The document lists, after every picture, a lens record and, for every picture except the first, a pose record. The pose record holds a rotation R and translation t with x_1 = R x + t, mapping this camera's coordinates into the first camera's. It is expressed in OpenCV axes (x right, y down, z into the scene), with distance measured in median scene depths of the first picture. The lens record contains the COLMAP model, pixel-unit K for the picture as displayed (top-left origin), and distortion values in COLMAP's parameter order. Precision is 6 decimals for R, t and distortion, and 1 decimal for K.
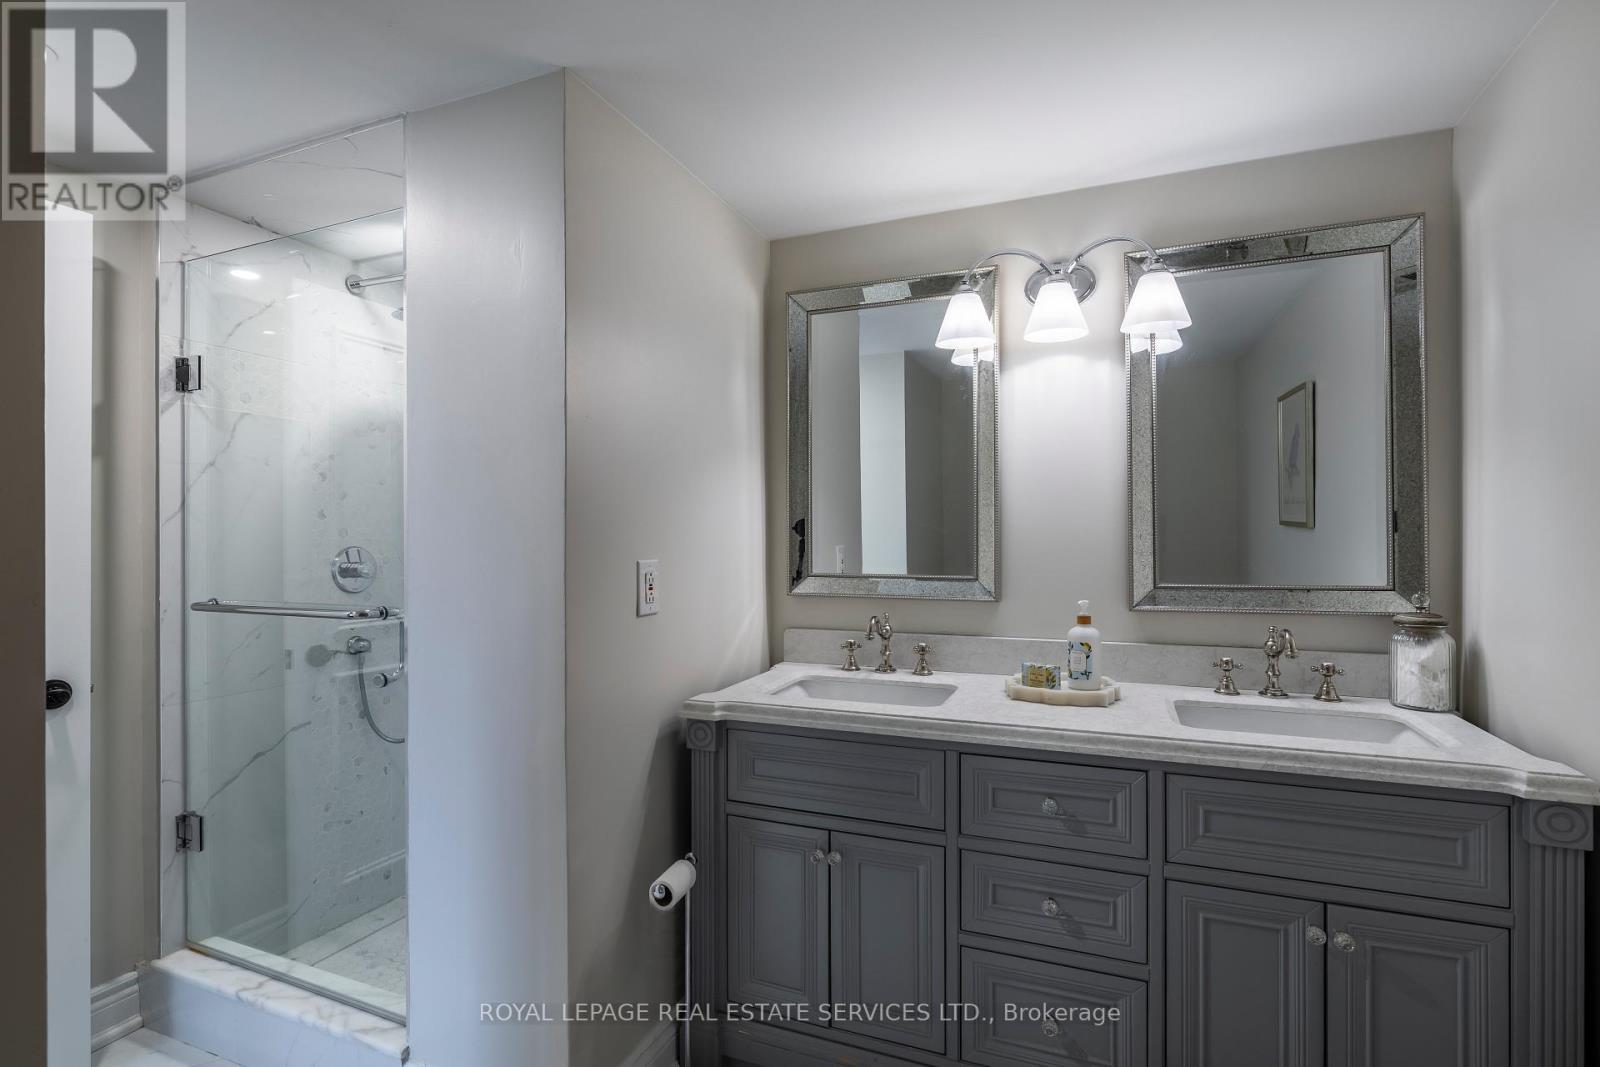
lens RADIAL K [[680.5, 0, 795.4], [0, 680.5, 522.0], [0, 0, 1]] dist [-0.000228, -0.000091]
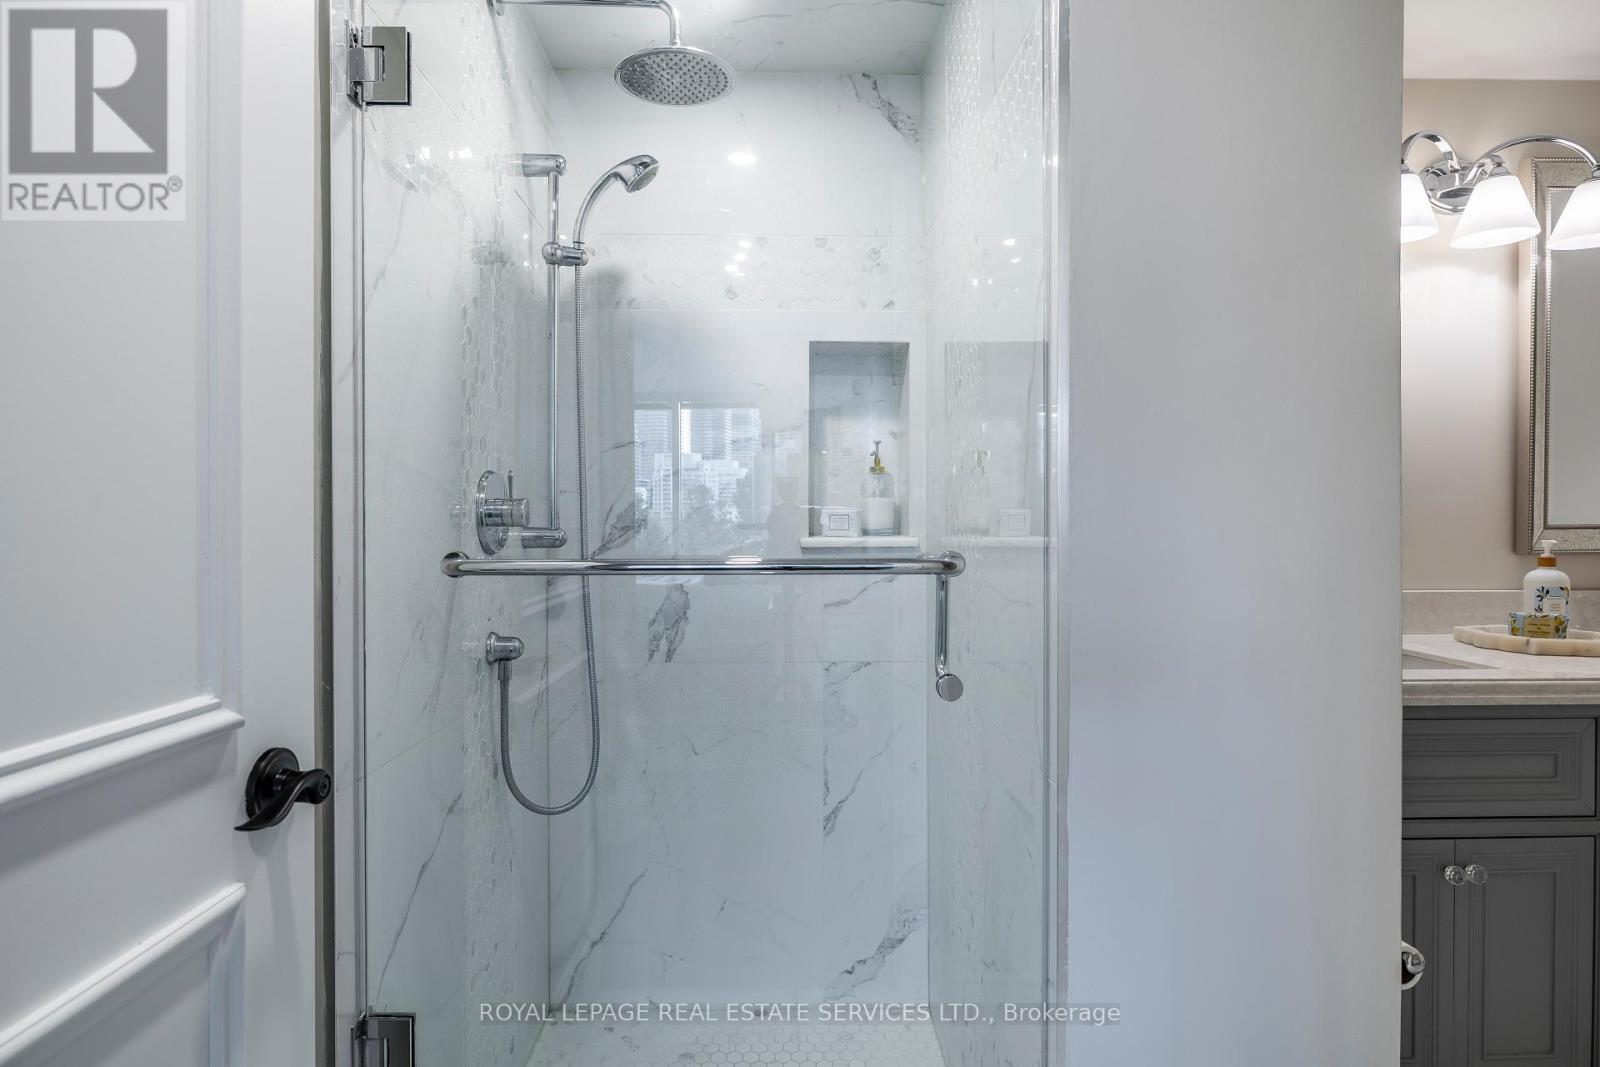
lens RADIAL K [[680.5, 0, 795.4], [0, 680.5, 522.0], [0, 0, 1]] dist [-0.000228, -0.000091]
pose [[0.926584, -0.000863, 0.376087, -0.894596], [-0.017038, 0.998874, 0.044269, 0.062679], [-0.375702, -0.047427, 0.925526, 0.529605]]
